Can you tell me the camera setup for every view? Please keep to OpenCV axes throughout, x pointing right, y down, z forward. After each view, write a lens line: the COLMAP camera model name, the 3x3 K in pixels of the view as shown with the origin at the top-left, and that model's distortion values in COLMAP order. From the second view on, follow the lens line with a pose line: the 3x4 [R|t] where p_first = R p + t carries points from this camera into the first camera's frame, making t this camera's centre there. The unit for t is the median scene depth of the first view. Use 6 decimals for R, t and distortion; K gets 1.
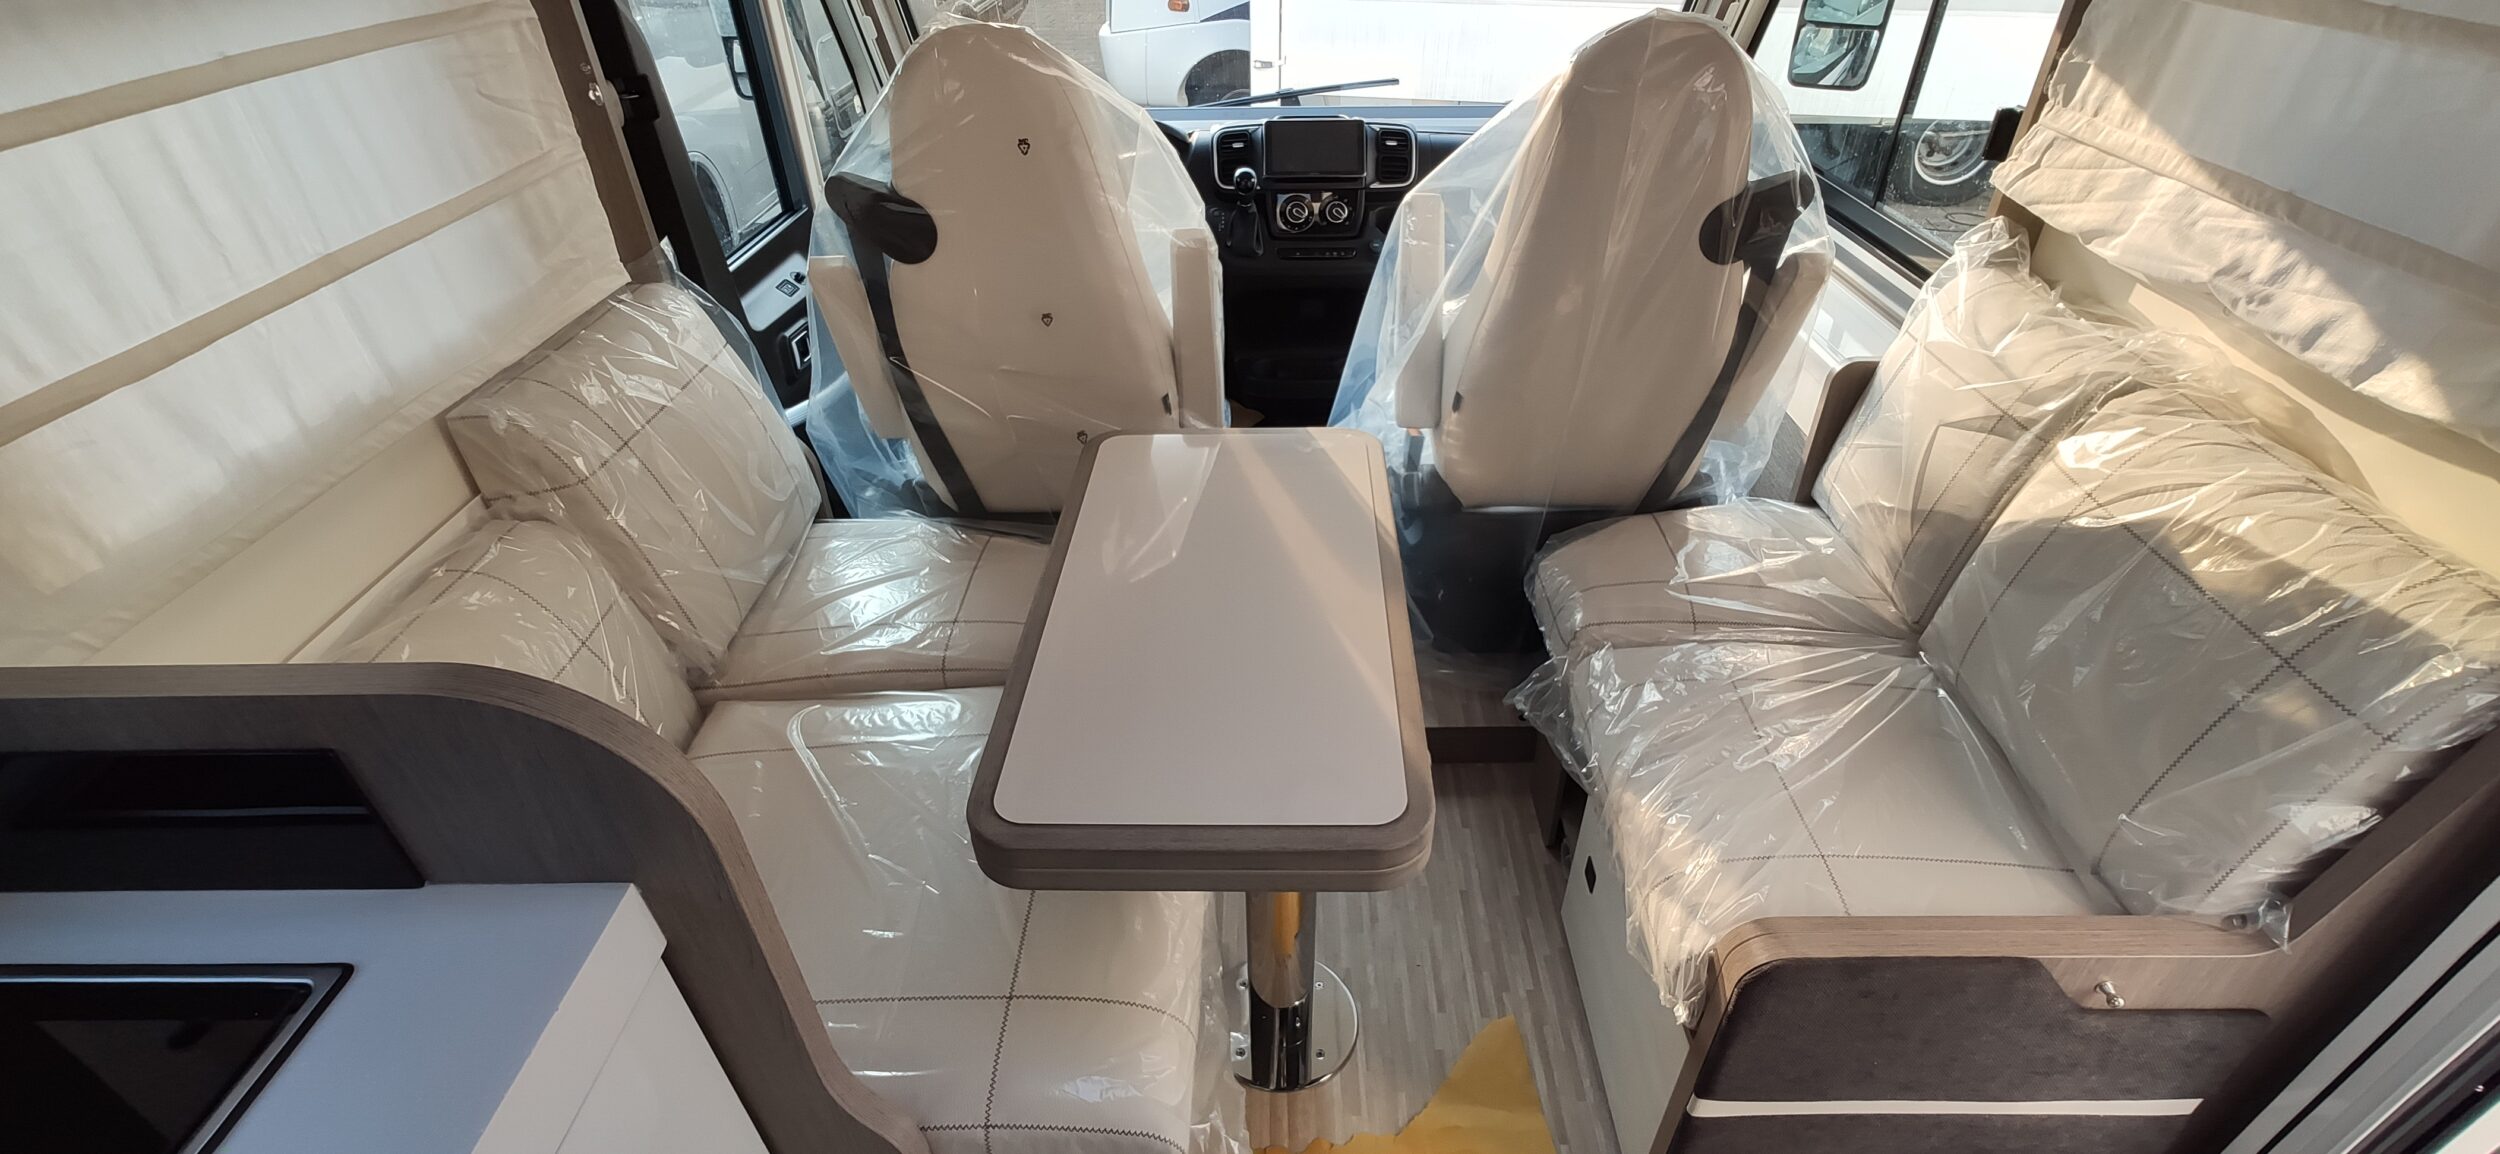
lens RADIAL K [[1087.0, 0, 1262.1], [0, 1087.0, 585.7], [0, 0, 1]] dist [-0.029548, 0.018727]
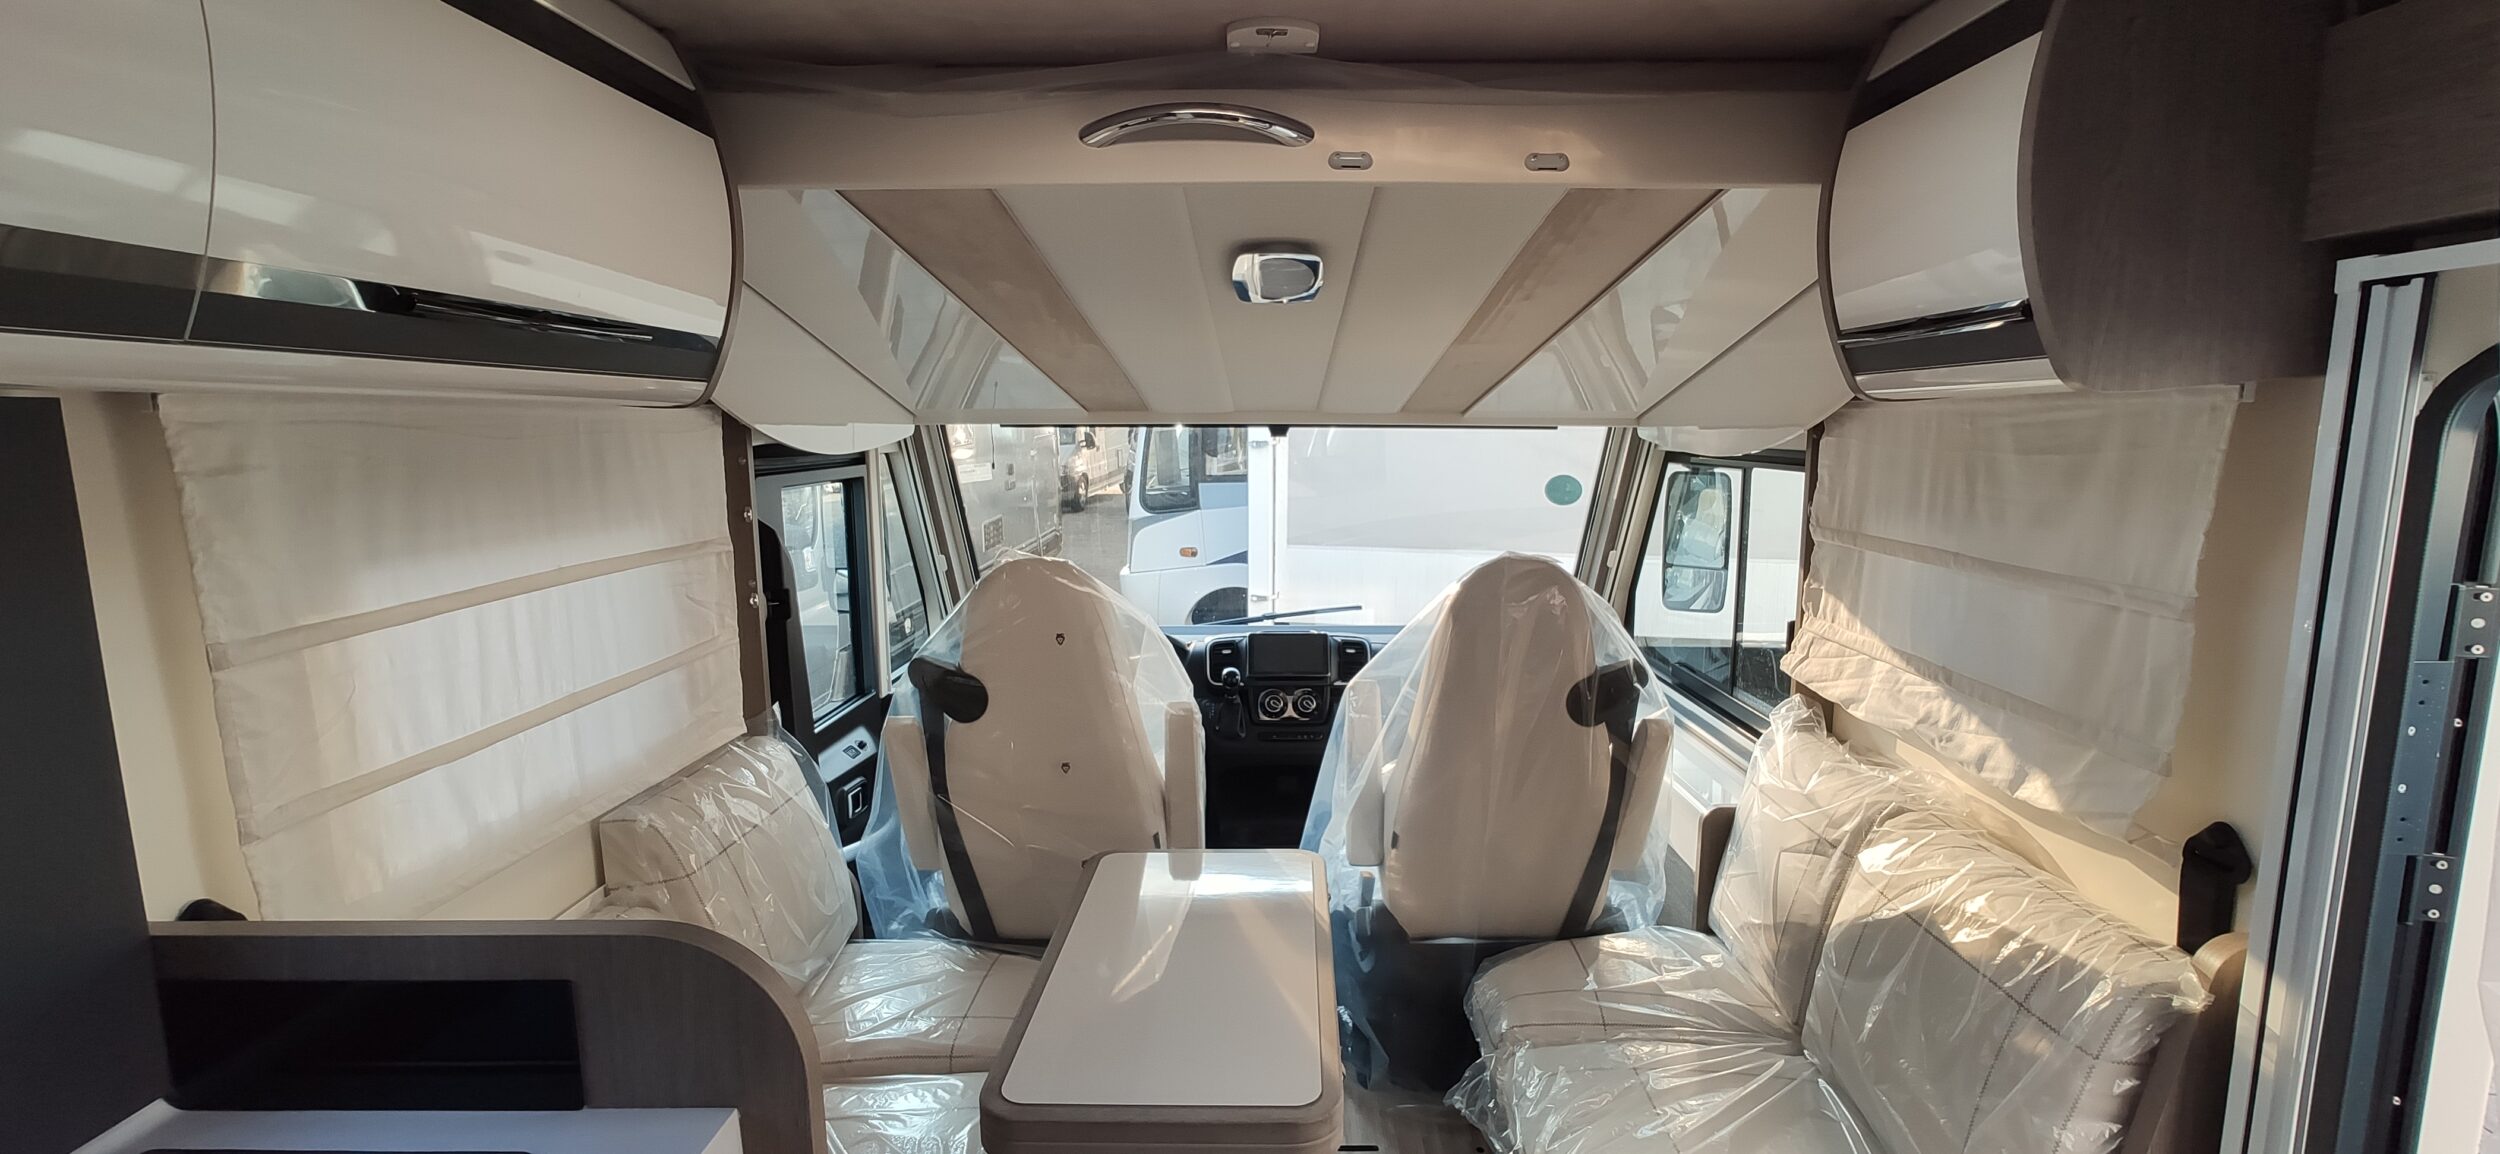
lens RADIAL K [[1087.0, 0, 1262.1], [0, 1087.0, 585.7], [0, 0, 1]] dist [-0.029548, 0.018727]
pose [[0.999965, 0.007634, -0.003323, 0.037238], [-0.008313, 0.893723, -0.448542, 0.139844], [-0.000454, 0.448554, 0.893756, -0.244713]]
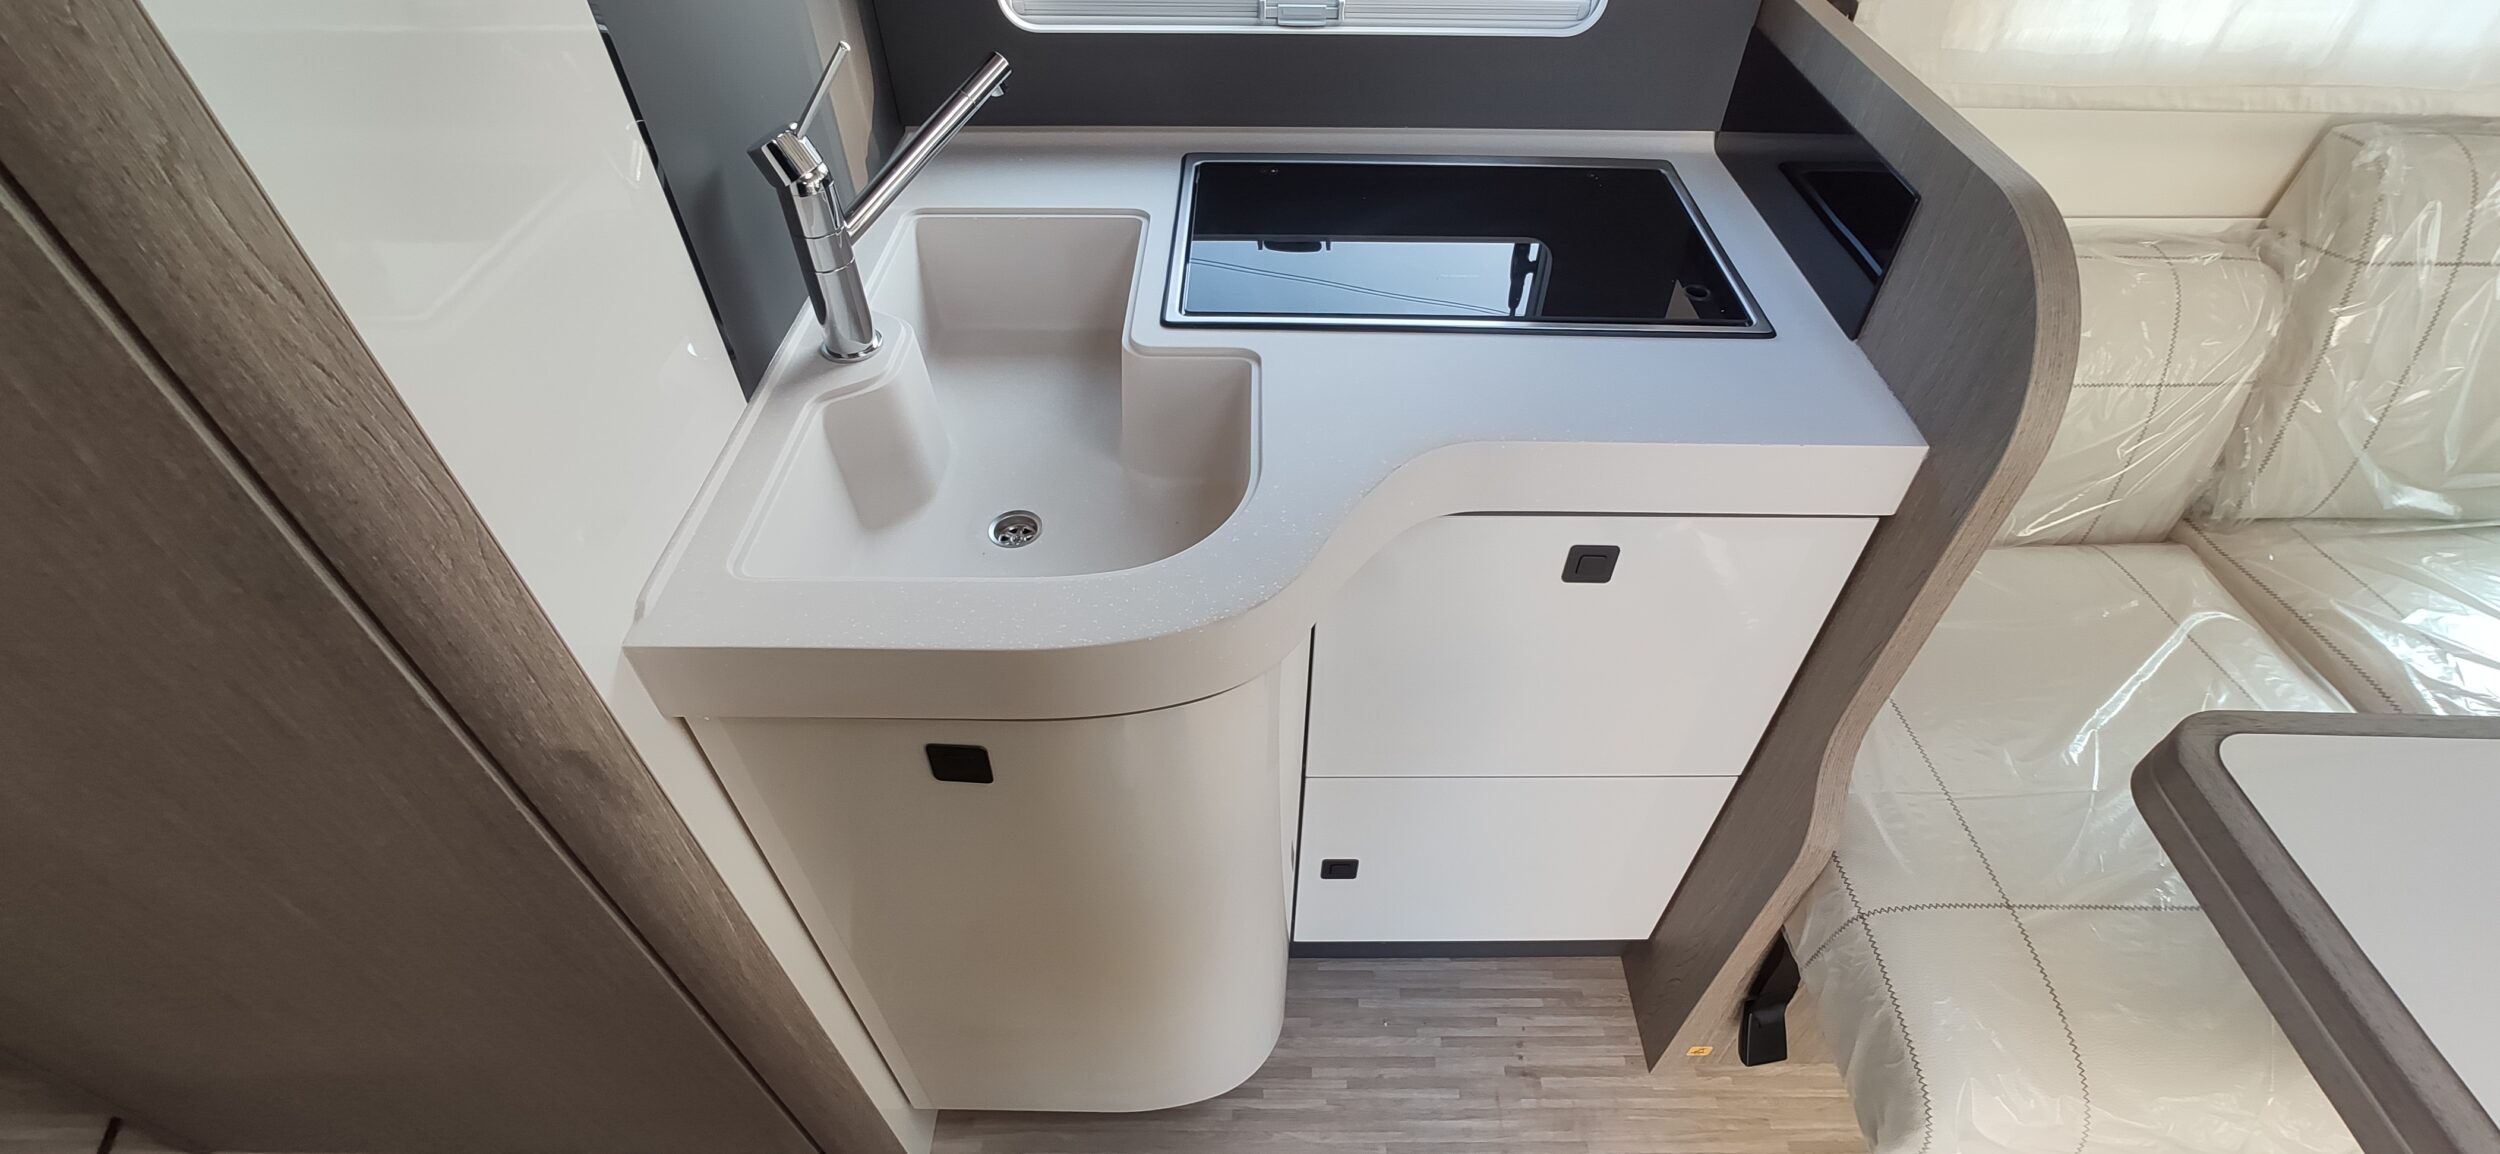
lens RADIAL K [[1087.0, 0, 1262.1], [0, 1087.0, 585.7], [0, 0, 1]] dist [-0.029548, 0.018727]
pose [[0.002802, 0.716718, -0.697358, 0.133199], [-0.586010, 0.566249, 0.579615, 0.057914], [0.810299, 0.407035, 0.421591, 0.023573]]
